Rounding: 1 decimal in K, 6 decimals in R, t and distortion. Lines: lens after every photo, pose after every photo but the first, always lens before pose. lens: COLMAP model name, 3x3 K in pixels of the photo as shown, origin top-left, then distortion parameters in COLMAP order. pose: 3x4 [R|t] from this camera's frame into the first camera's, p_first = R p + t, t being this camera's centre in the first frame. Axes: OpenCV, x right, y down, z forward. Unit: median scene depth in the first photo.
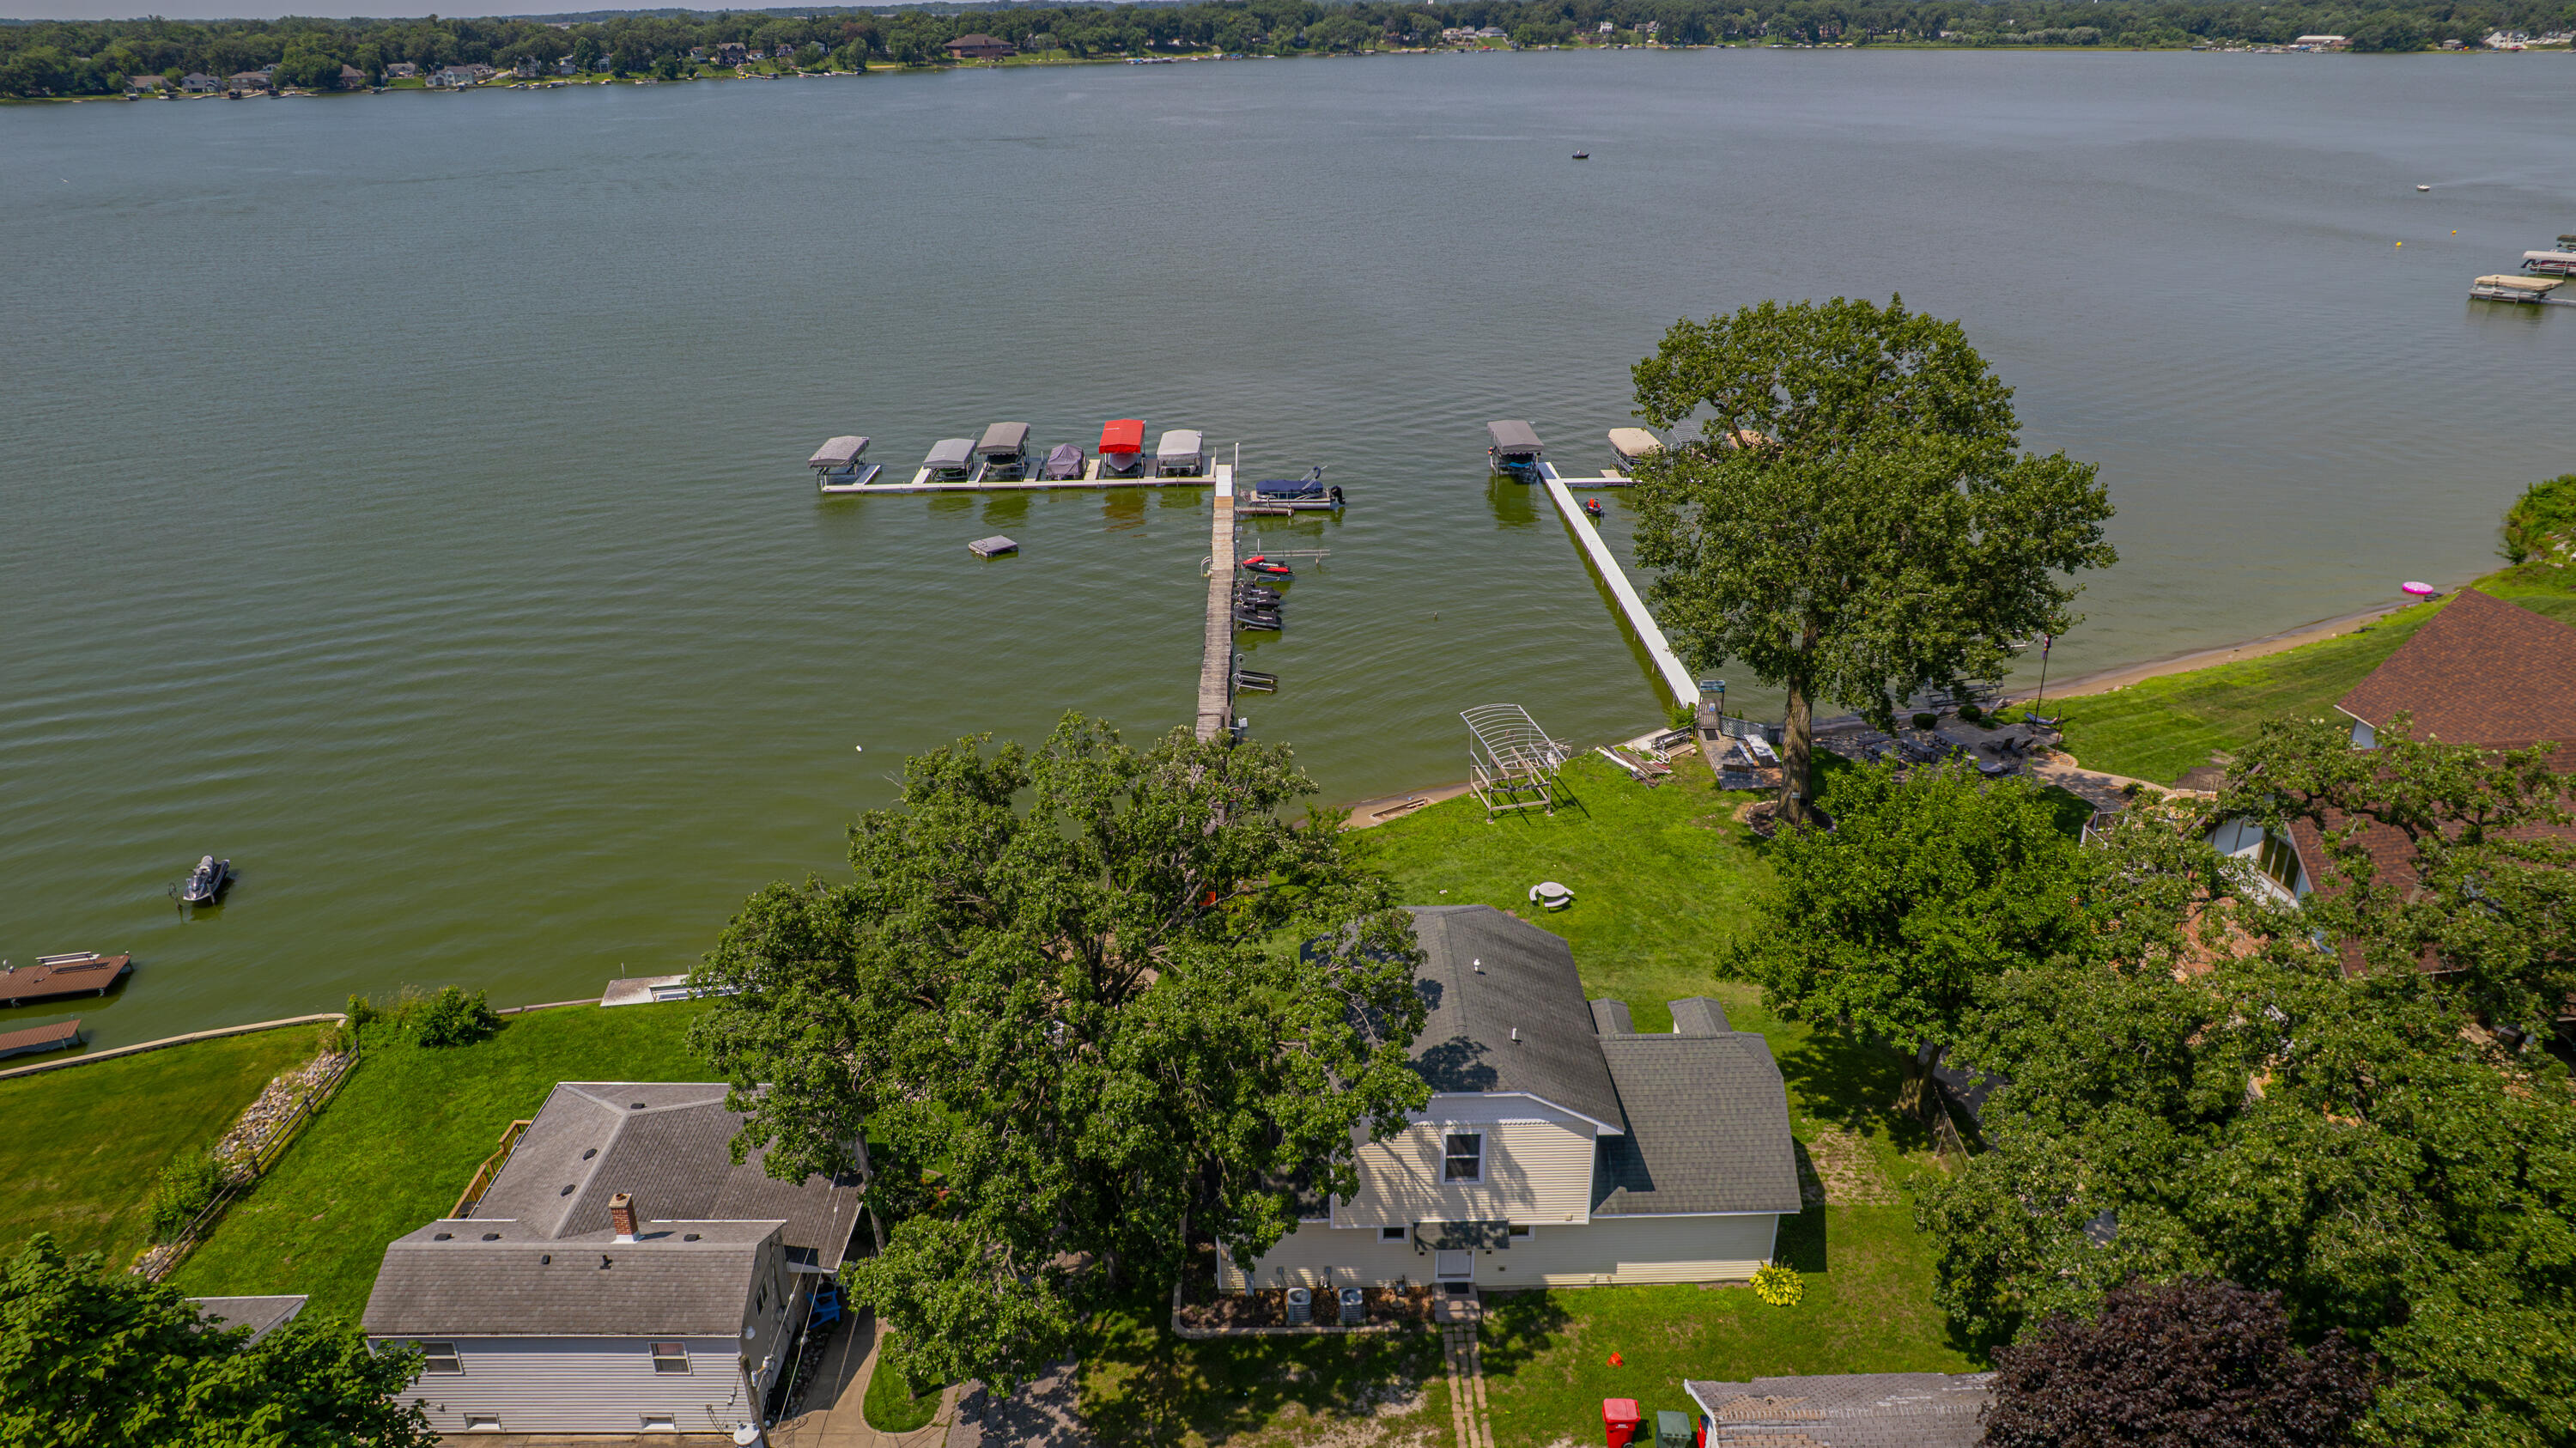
lens RADIAL K [[1659.0, 0, 1284.1], [0, 1659.0, 680.6], [0, 0, 1]] dist [-0.089566, 0.087579]
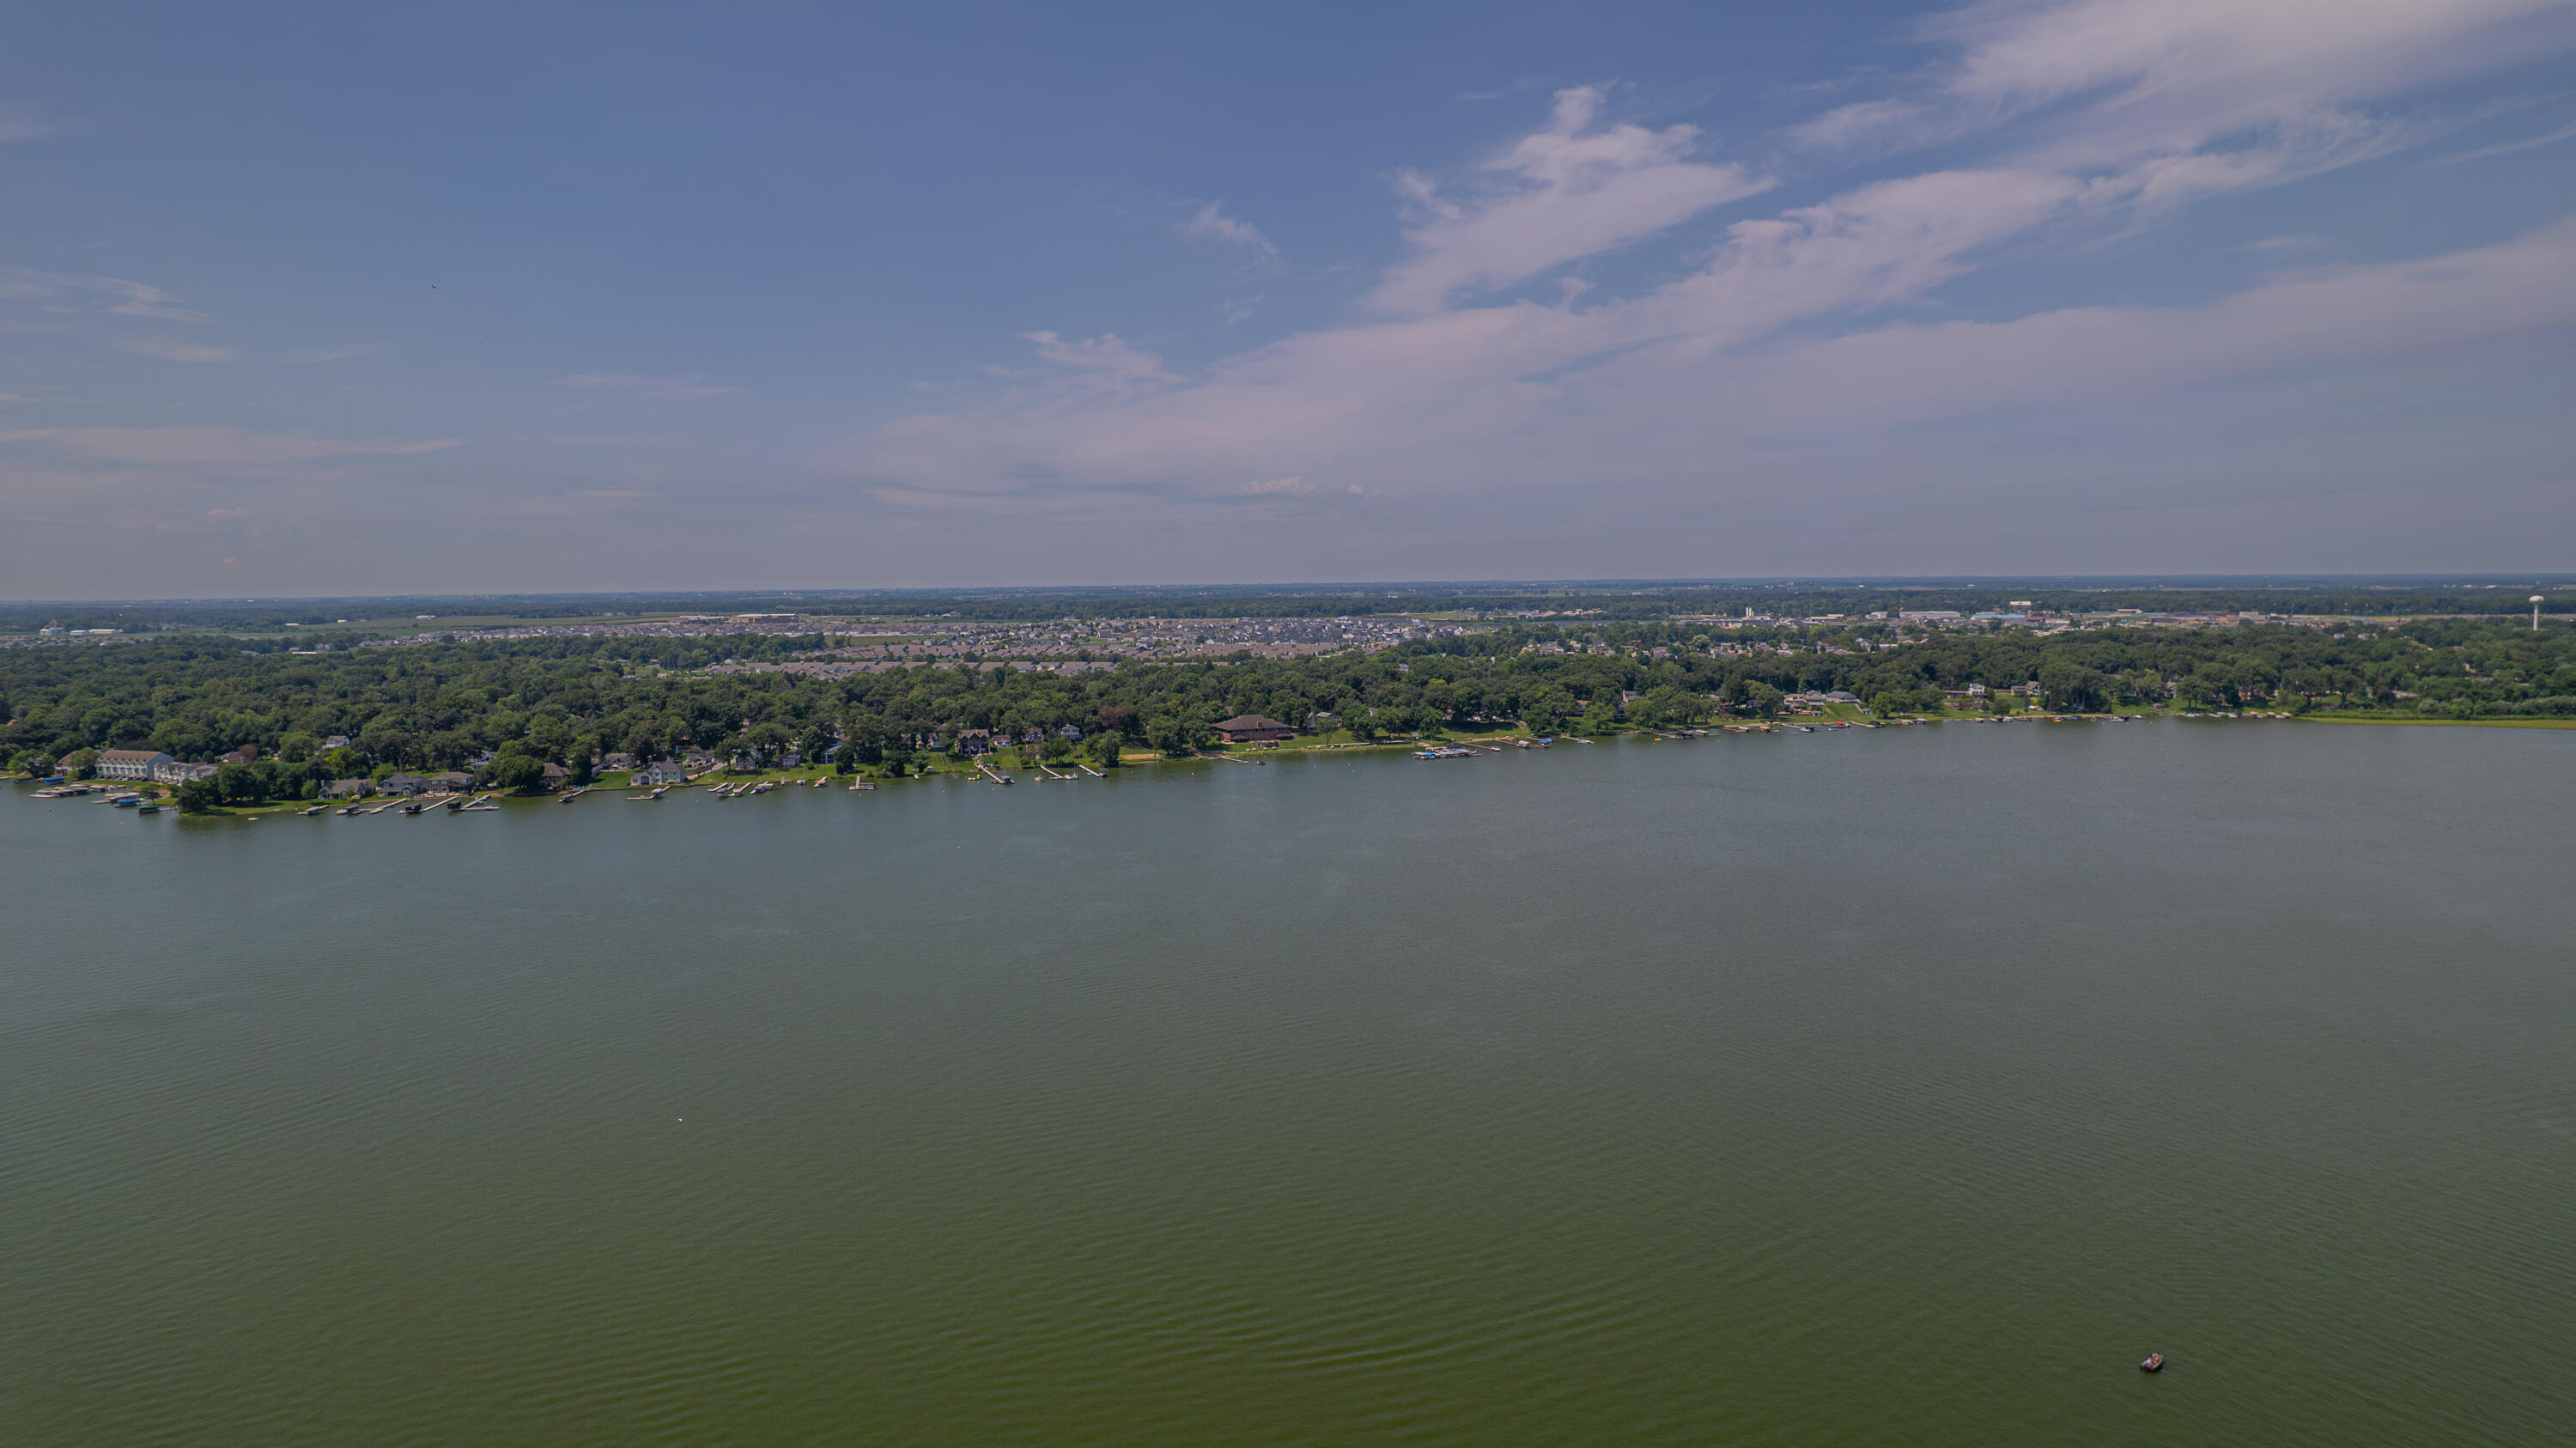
lens RADIAL K [[1659.0, 0, 1284.1], [0, 1659.0, 680.6], [0, 0, 1]] dist [-0.089566, 0.087579]
pose [[0.982384, 0.009854, -0.186611, -0.002058], [-0.070188, 0.944951, -0.319597, -0.119870], [0.173189, 0.327065, 0.928996, 0.152577]]
